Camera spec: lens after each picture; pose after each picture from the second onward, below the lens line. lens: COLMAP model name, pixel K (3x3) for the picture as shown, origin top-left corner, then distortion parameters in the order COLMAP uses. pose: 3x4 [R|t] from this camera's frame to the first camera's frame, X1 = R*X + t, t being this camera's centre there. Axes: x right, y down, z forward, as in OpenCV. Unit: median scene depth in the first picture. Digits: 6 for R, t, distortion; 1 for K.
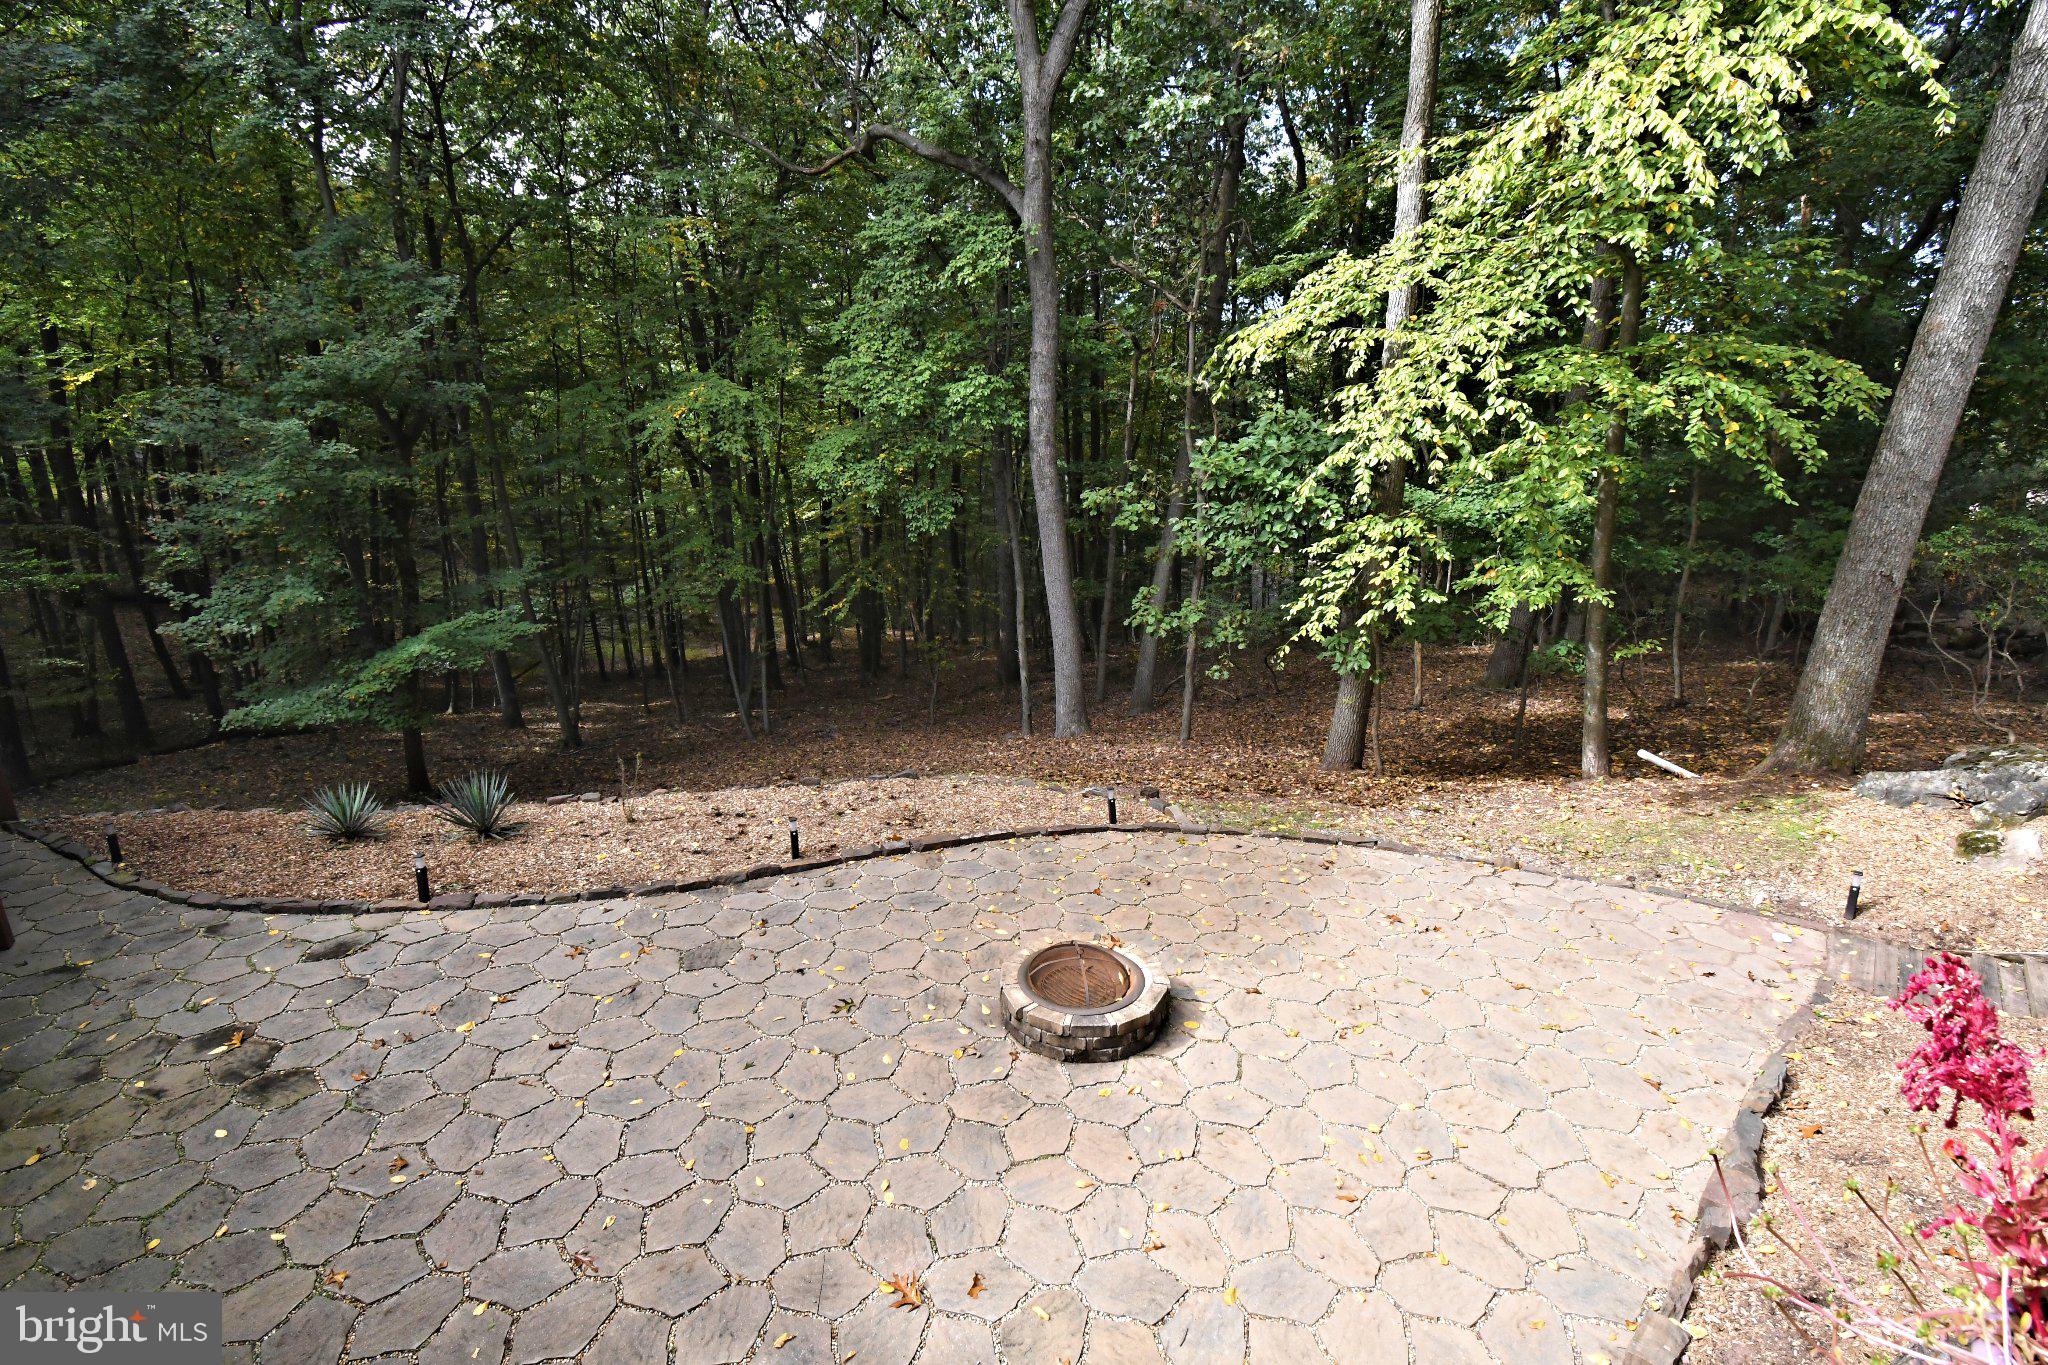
lens RADIAL K [[950.7, 0, 1024.0], [0, 950.7, 679.1], [0, 0, 1]] dist [-0.007075, -0.001145]
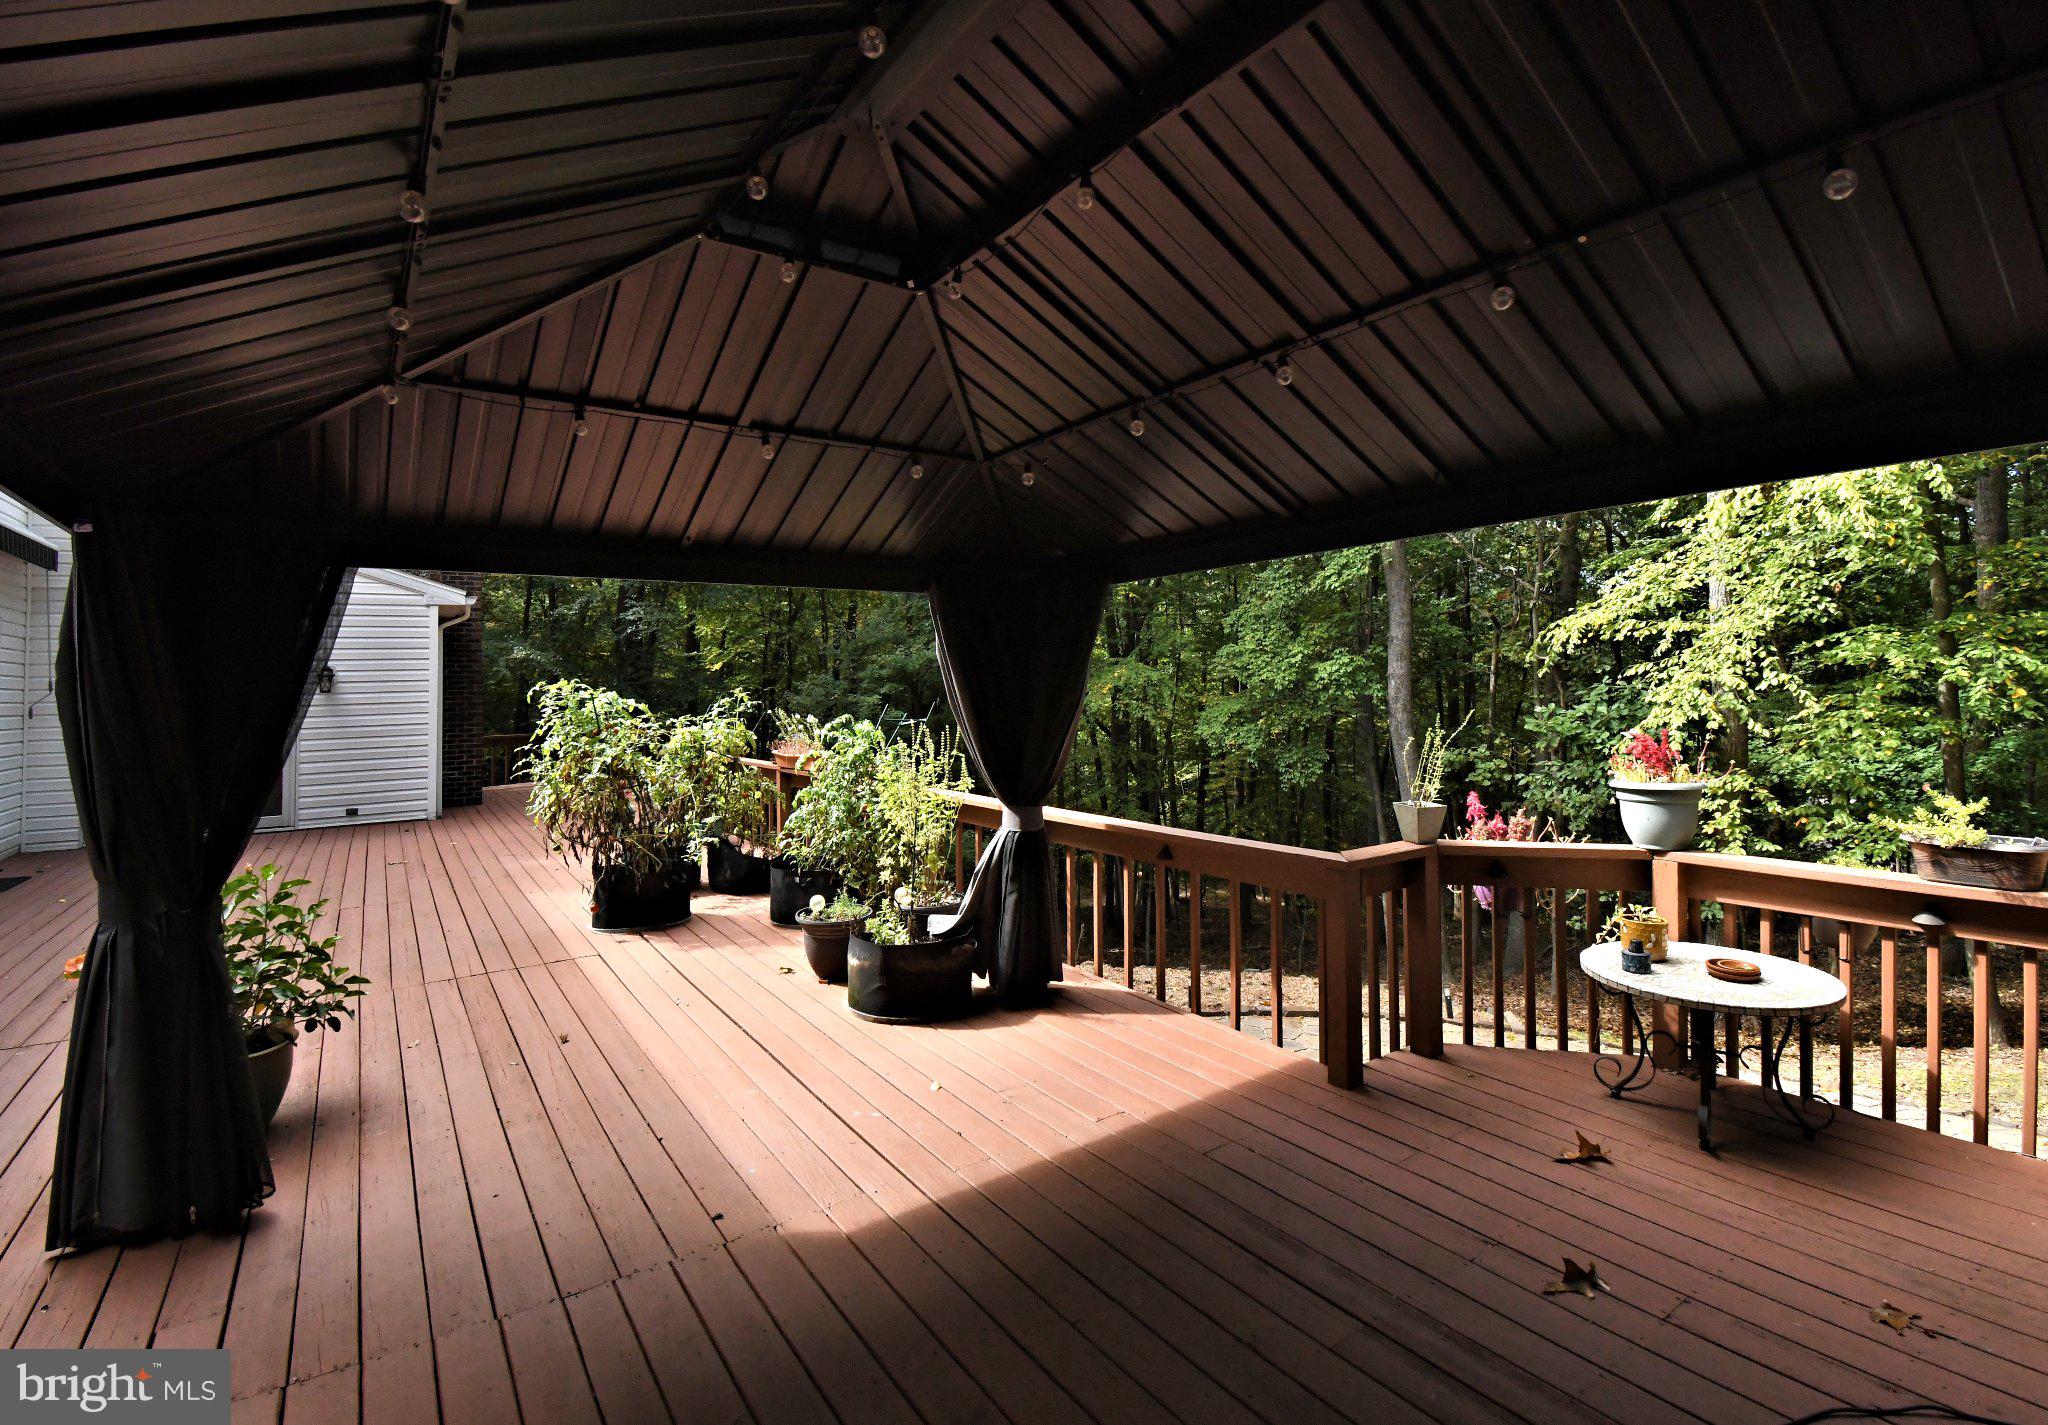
lens RADIAL K [[1052.3, 0, 1024.8], [0, 1052.3, 709.5], [0, 0, 1]] dist [-0.029237, -0.000679]
pose [[0.935046, -0.002239, -0.354520, 0.048615], [-0.084184, 0.969977, -0.228163, 0.090502], [0.344387, 0.243188, 0.906784, -0.353303]]
